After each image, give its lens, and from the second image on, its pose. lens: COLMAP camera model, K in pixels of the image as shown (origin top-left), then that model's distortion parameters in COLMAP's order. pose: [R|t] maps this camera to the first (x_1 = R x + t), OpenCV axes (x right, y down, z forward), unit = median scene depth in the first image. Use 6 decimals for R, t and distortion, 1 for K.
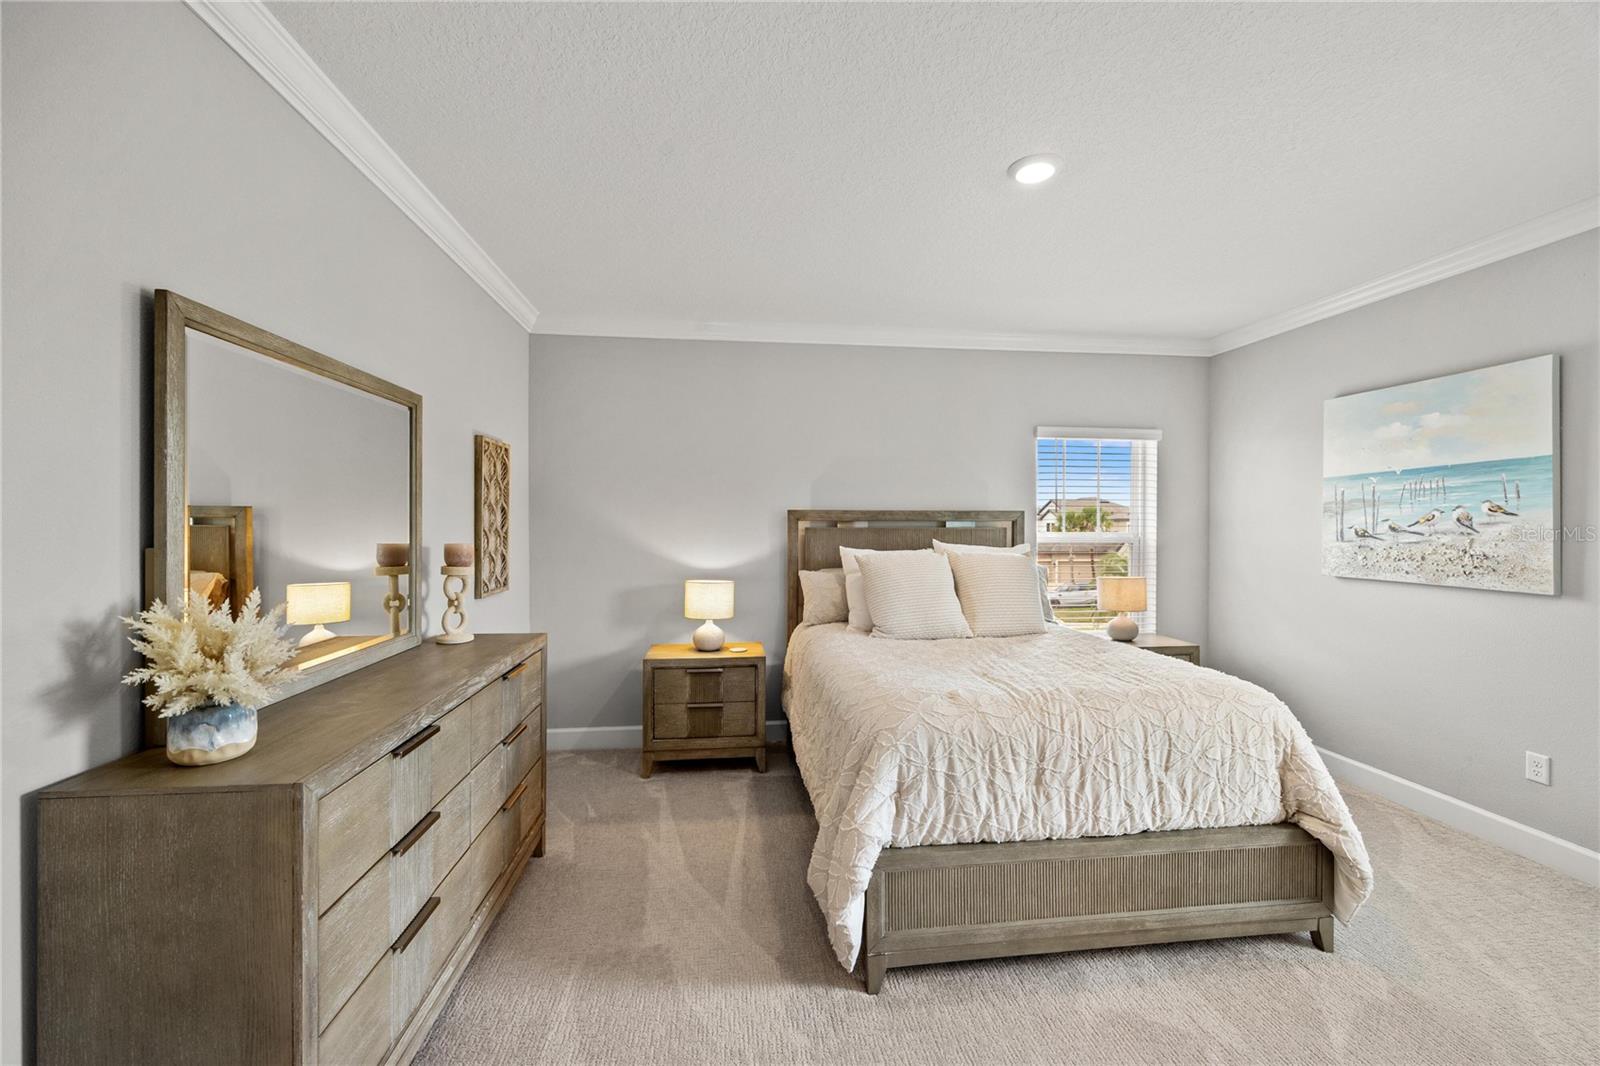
lens RADIAL K [[617.0, 0, 801.0], [0, 617.0, 521.1], [0, 0, 1]] dist [-0.000281, -0.000086]
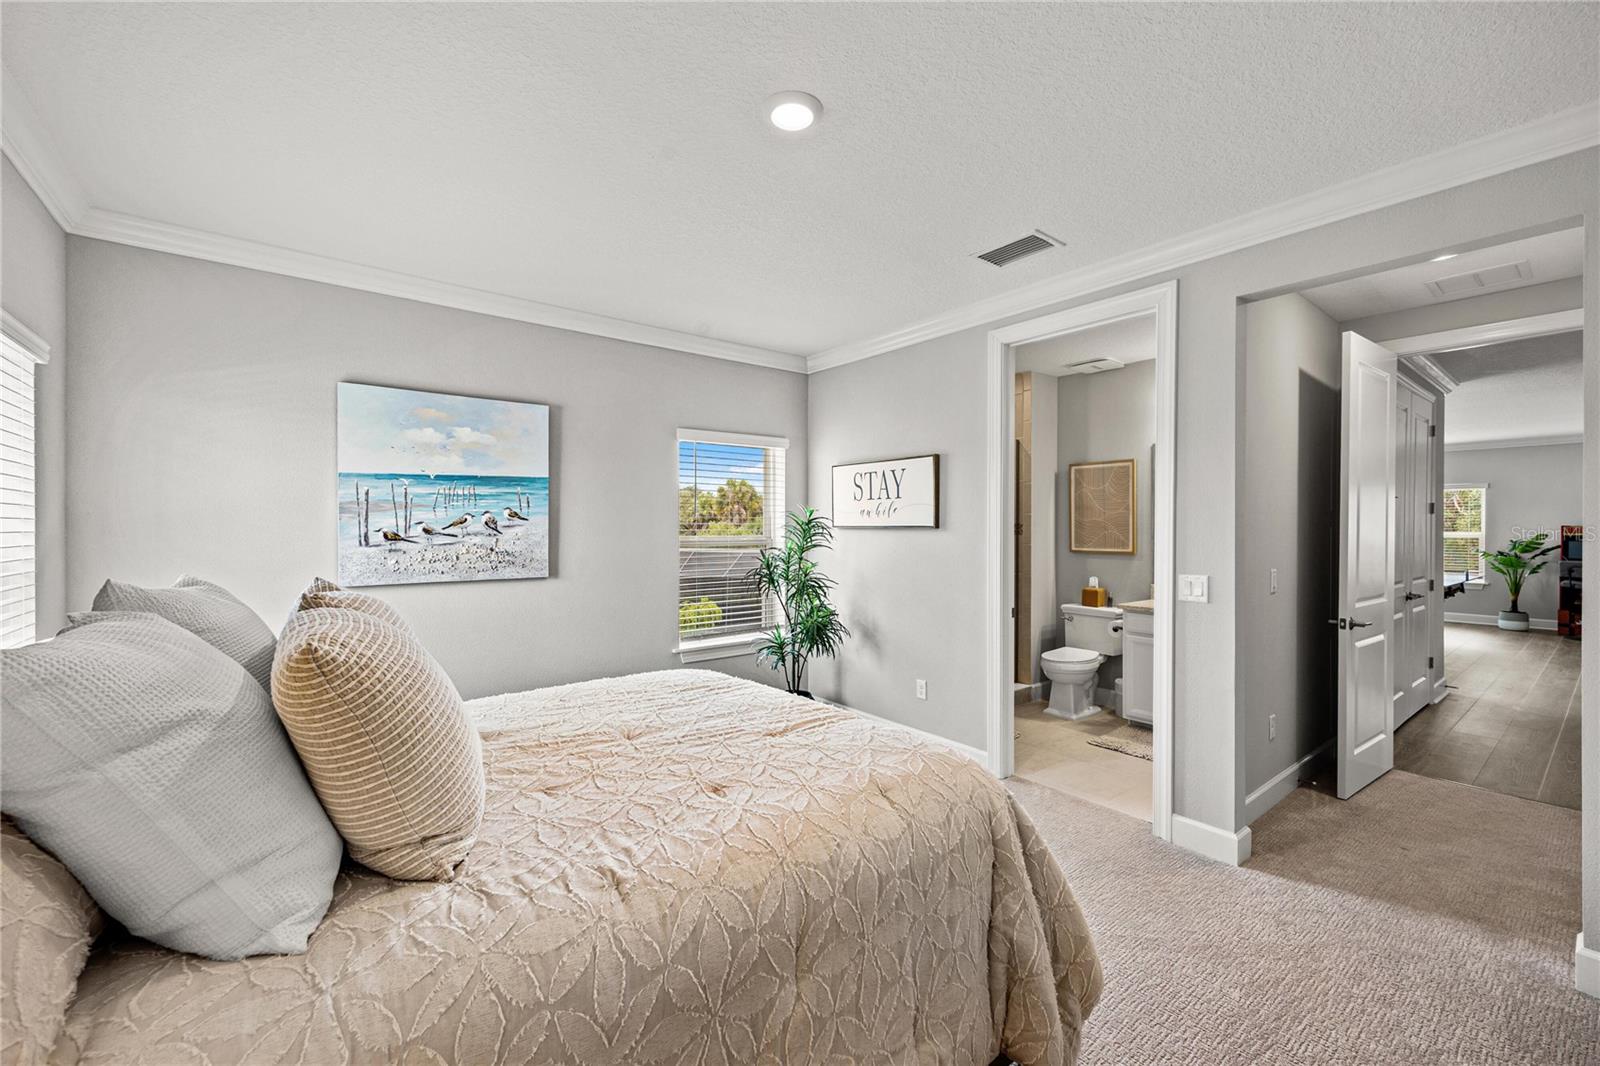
lens RADIAL K [[631.2, 0, 800.0], [0, 631.2, 533.0], [0, 0, 1]] dist [0.000872, 0.000076]
pose [[-0.511758, -0.005478, 0.859112, -0.269123], [-0.001461, 0.999984, 0.005506, 0.009096], [-0.859128, 0.001563, -0.511758, 1.060968]]
